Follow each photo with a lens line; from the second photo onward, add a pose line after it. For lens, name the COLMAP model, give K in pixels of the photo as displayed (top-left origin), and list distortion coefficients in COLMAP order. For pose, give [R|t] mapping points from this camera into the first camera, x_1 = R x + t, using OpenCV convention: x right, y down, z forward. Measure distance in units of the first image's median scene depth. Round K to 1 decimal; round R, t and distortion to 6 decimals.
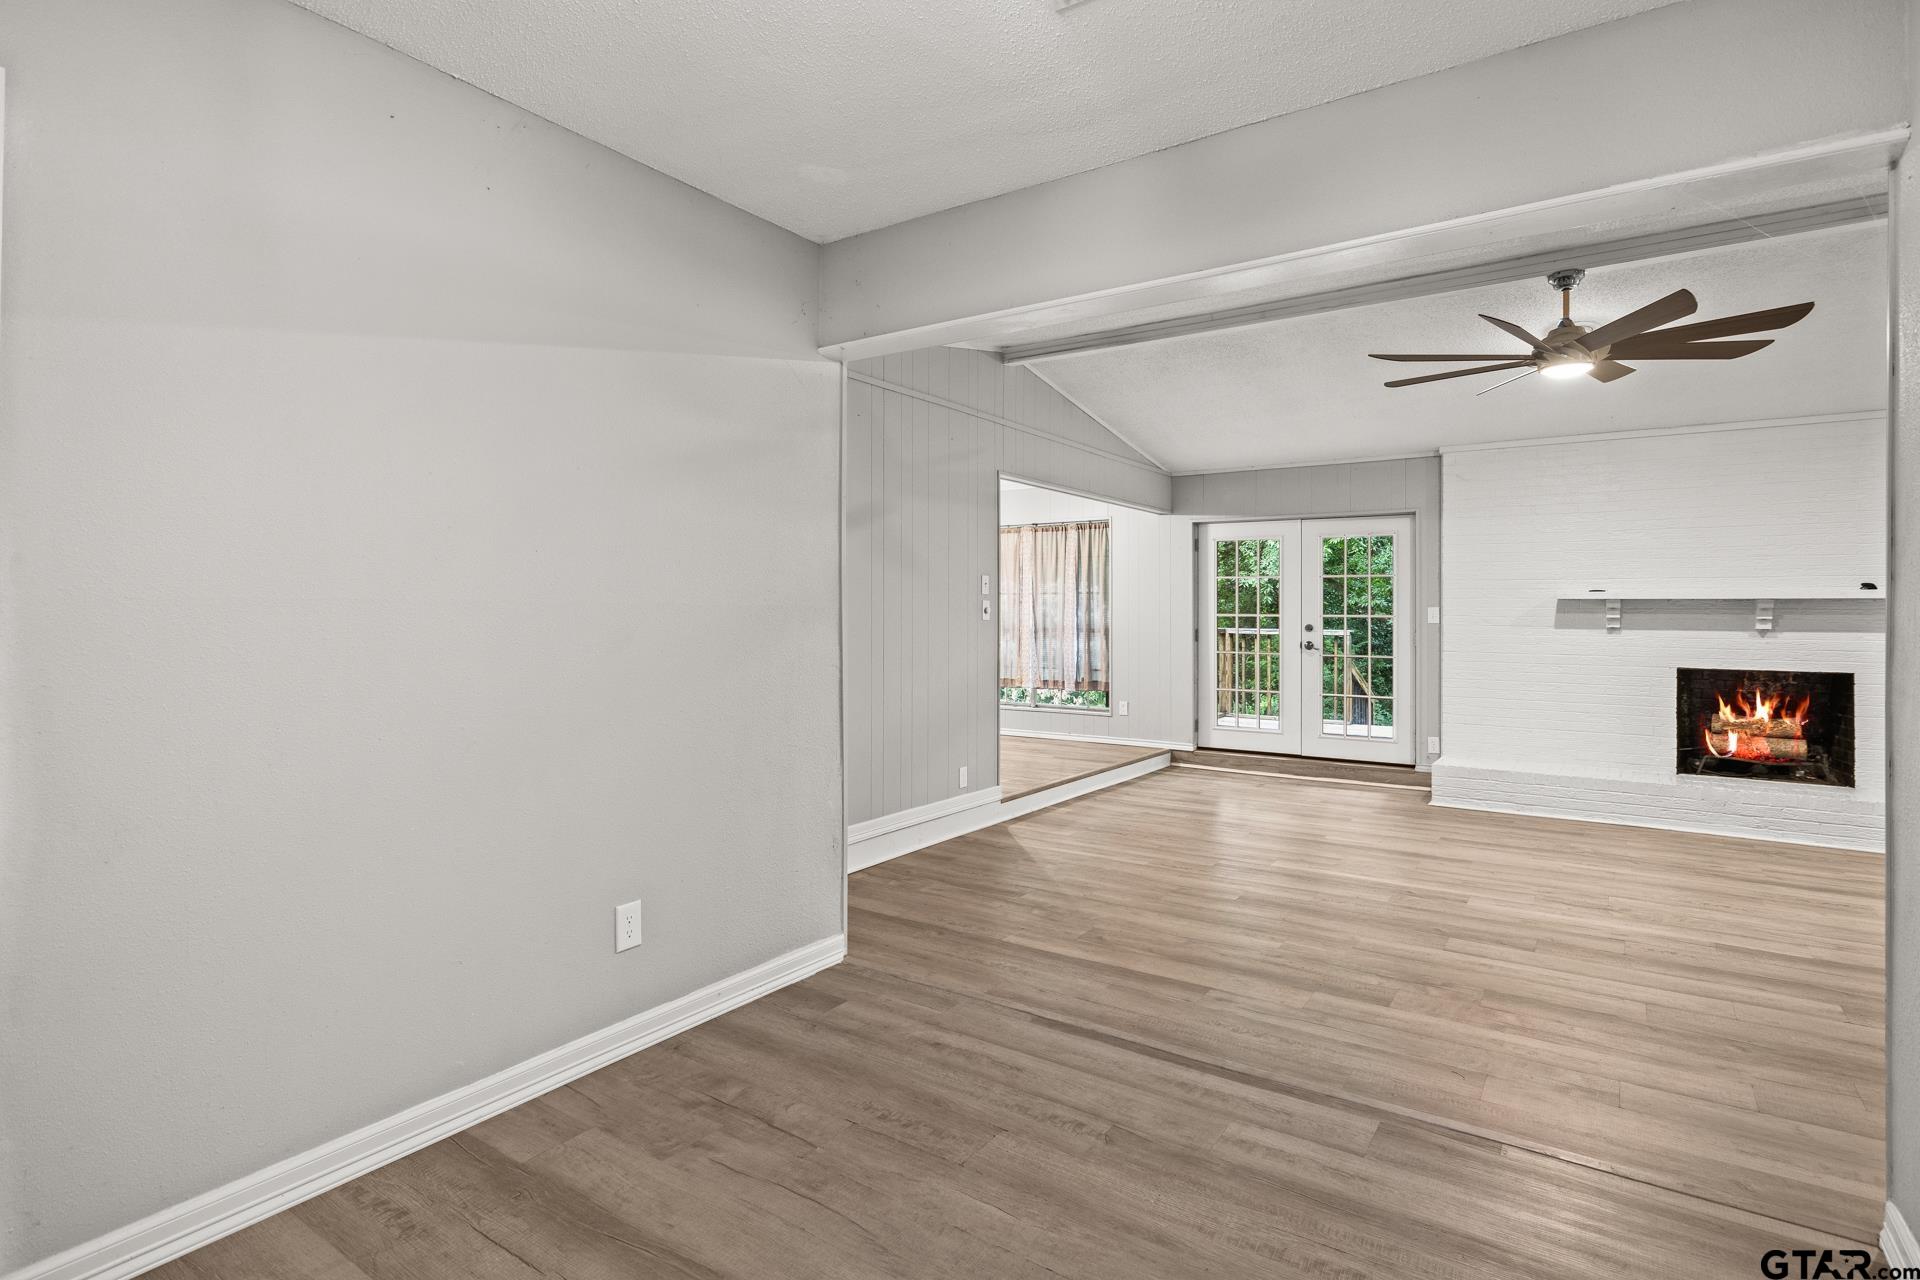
lens RADIAL K [[959.3, 0, 960.1], [0, 959.3, 623.1], [0, 0, 1]] dist [-0.007431, -0.000768]
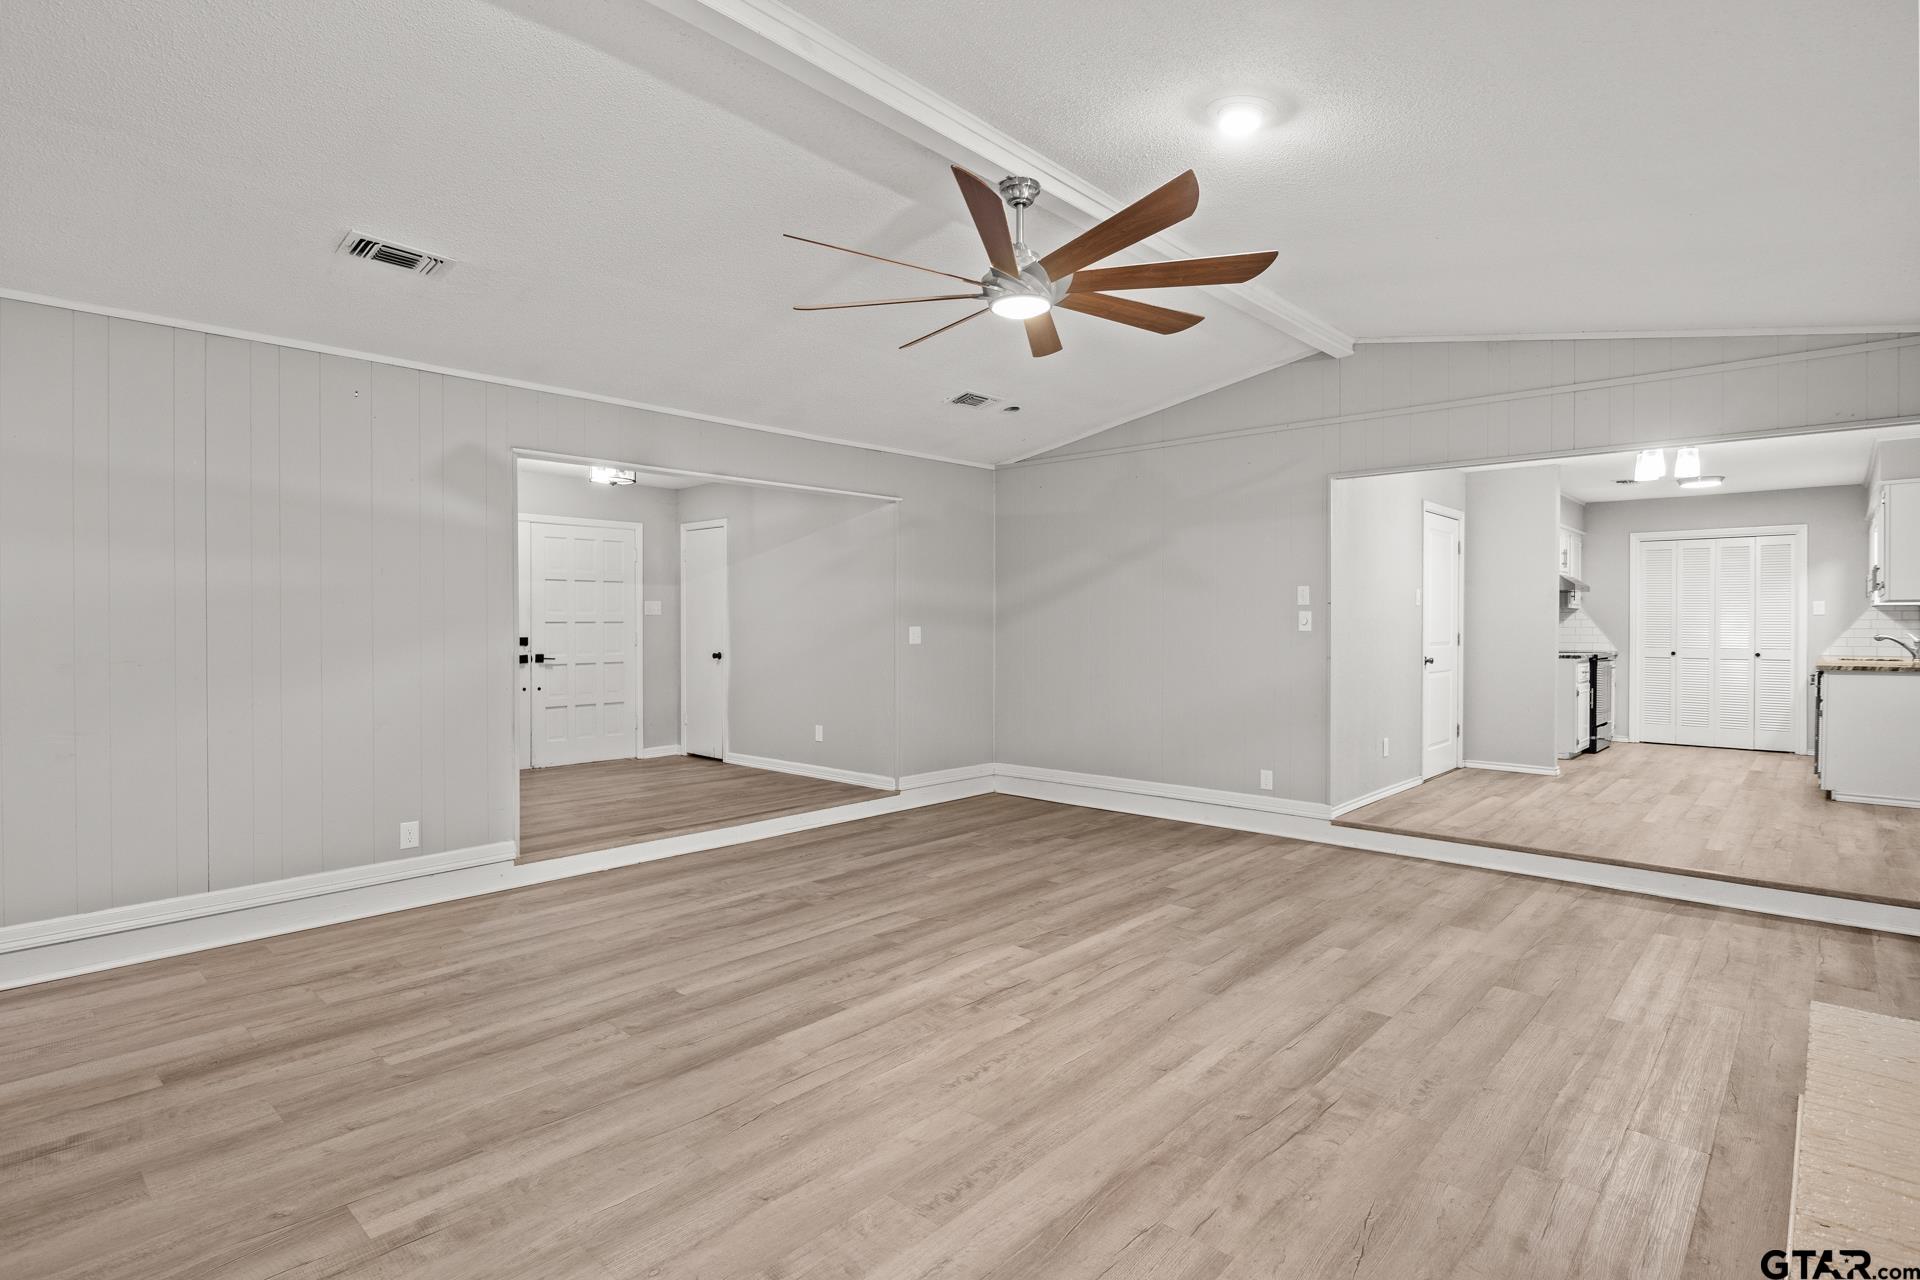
lens RADIAL K [[959.3, 0, 960.1], [0, 959.3, 623.1], [0, 0, 1]] dist [-0.007431, -0.000768]
pose [[-0.143755, -0.001939, -0.989611, 1.375606], [-0.008135, 0.999967, -0.000777, -0.009221], [0.989580, 0.007939, -0.143766, 1.033893]]
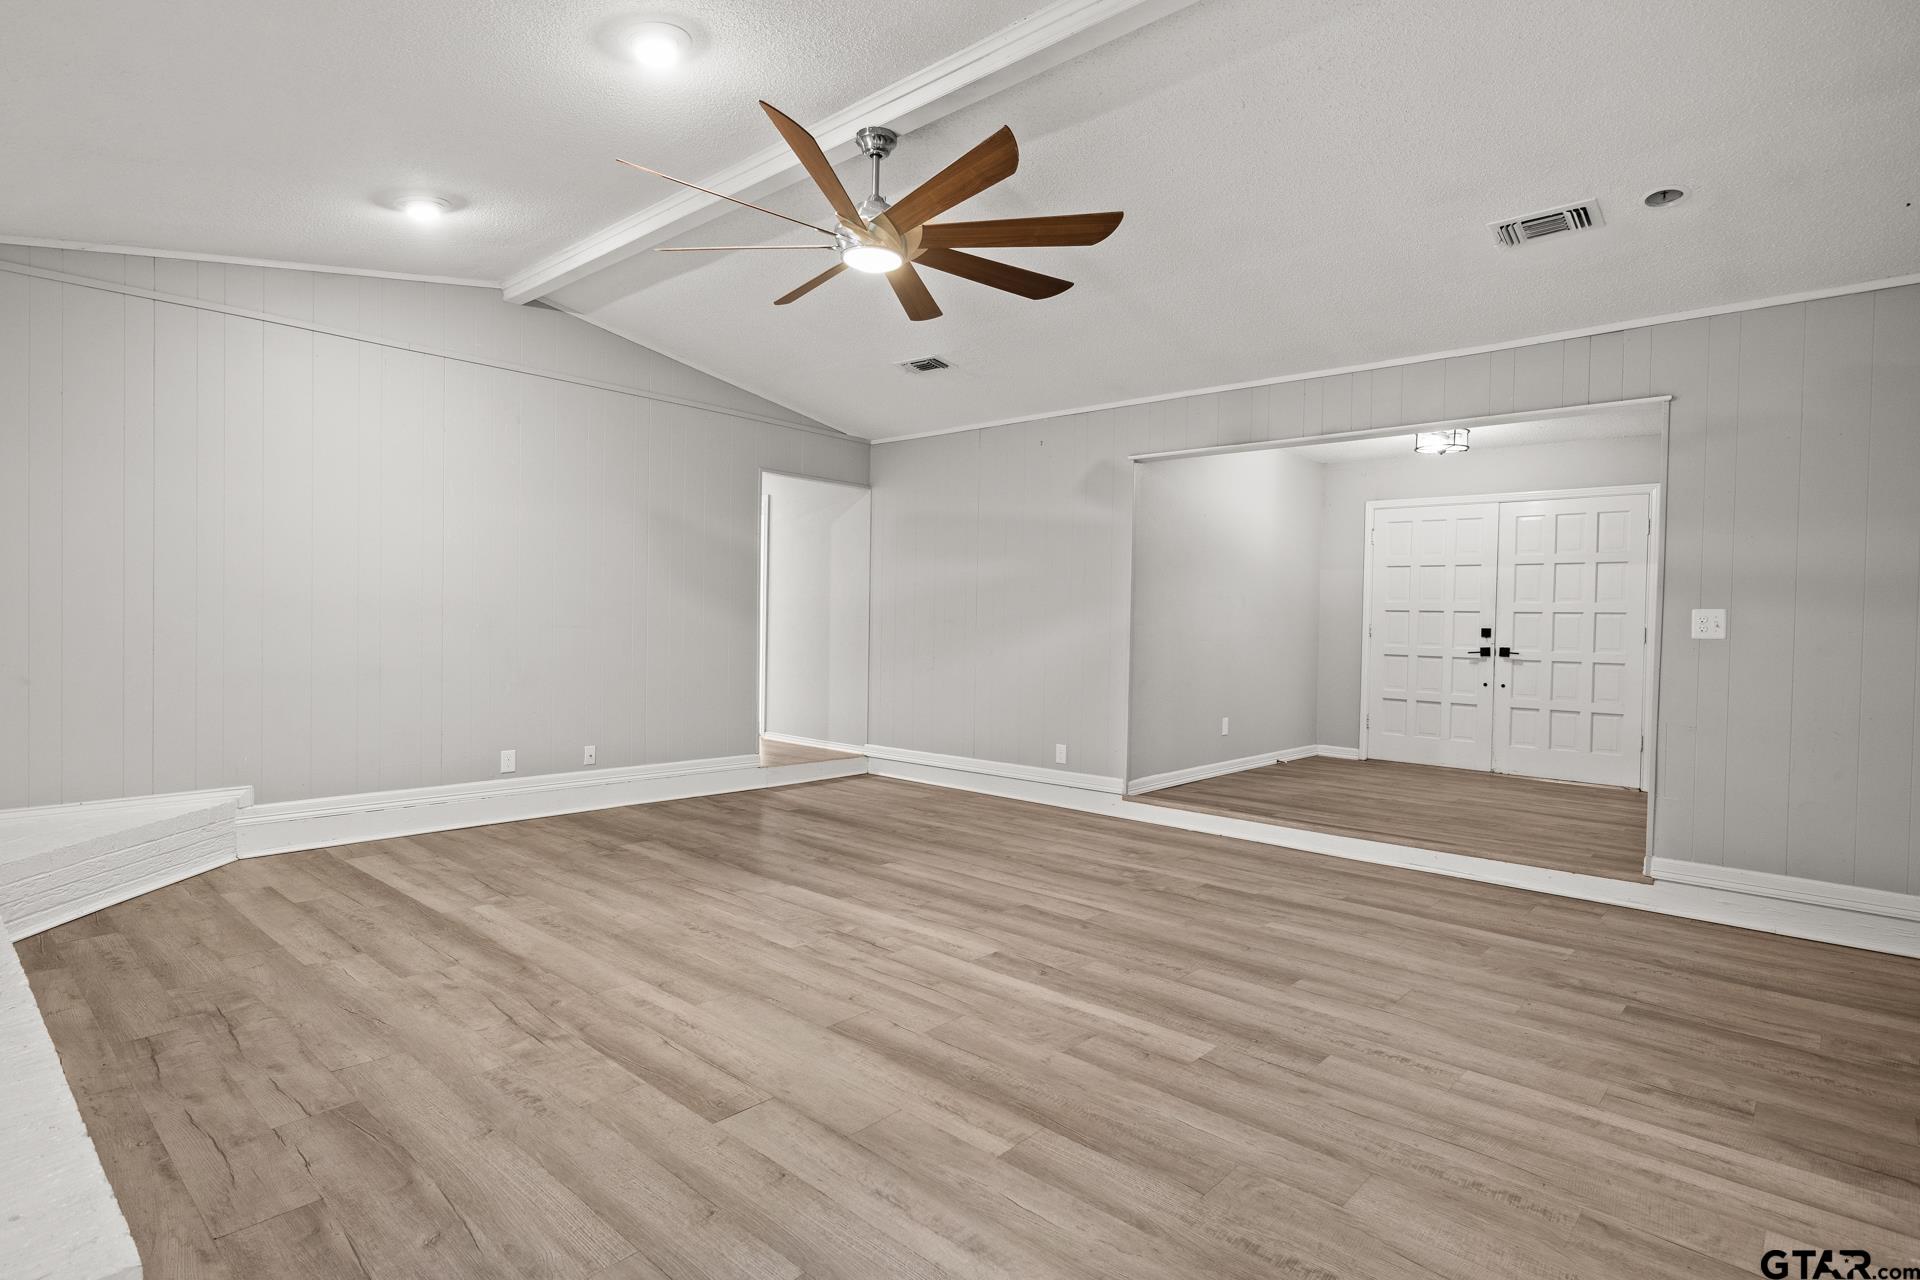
lens RADIAL K [[971.3, 0, 959.9], [0, 971.3, 634.2], [0, 0, 1]] dist [-0.000290, 0.000914]
pose [[-0.990918, -0.025221, 0.132079, 0.443640], [-0.022507, 0.999505, 0.021999, 0.015146], [-0.132568, 0.018827, -0.990995, 1.722182]]
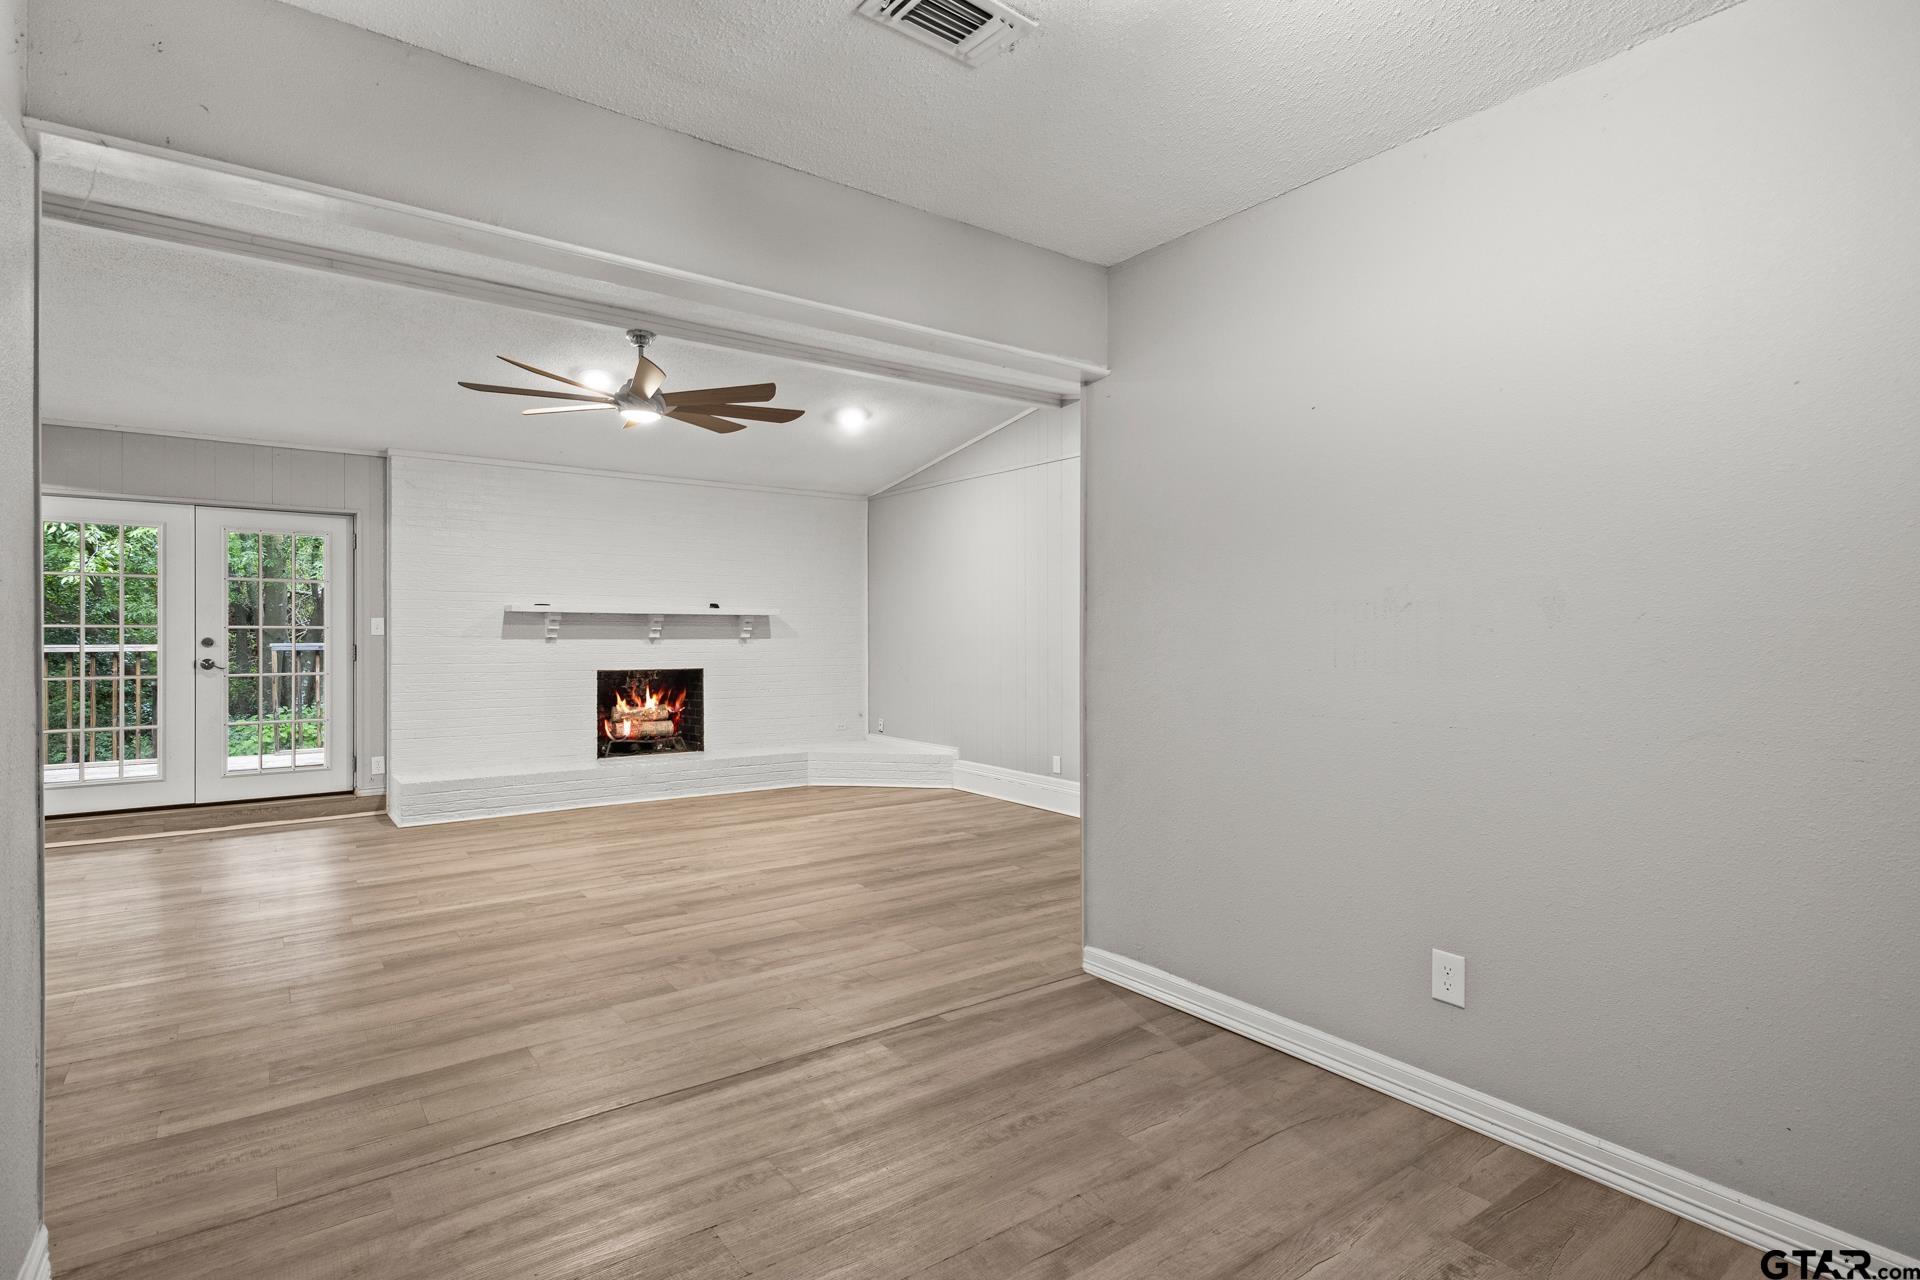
lens RADIAL K [[960.0, 0, 965.4], [0, 960.0, 631.5], [0, 0, 1]] dist [0.010953, 0.000071]
pose [[0.321762, -0.004478, 0.946810, -0.336284], [0.006900, 0.999973, 0.002385, -0.002544], [-0.946796, 0.005766, 0.321784, 0.243277]]
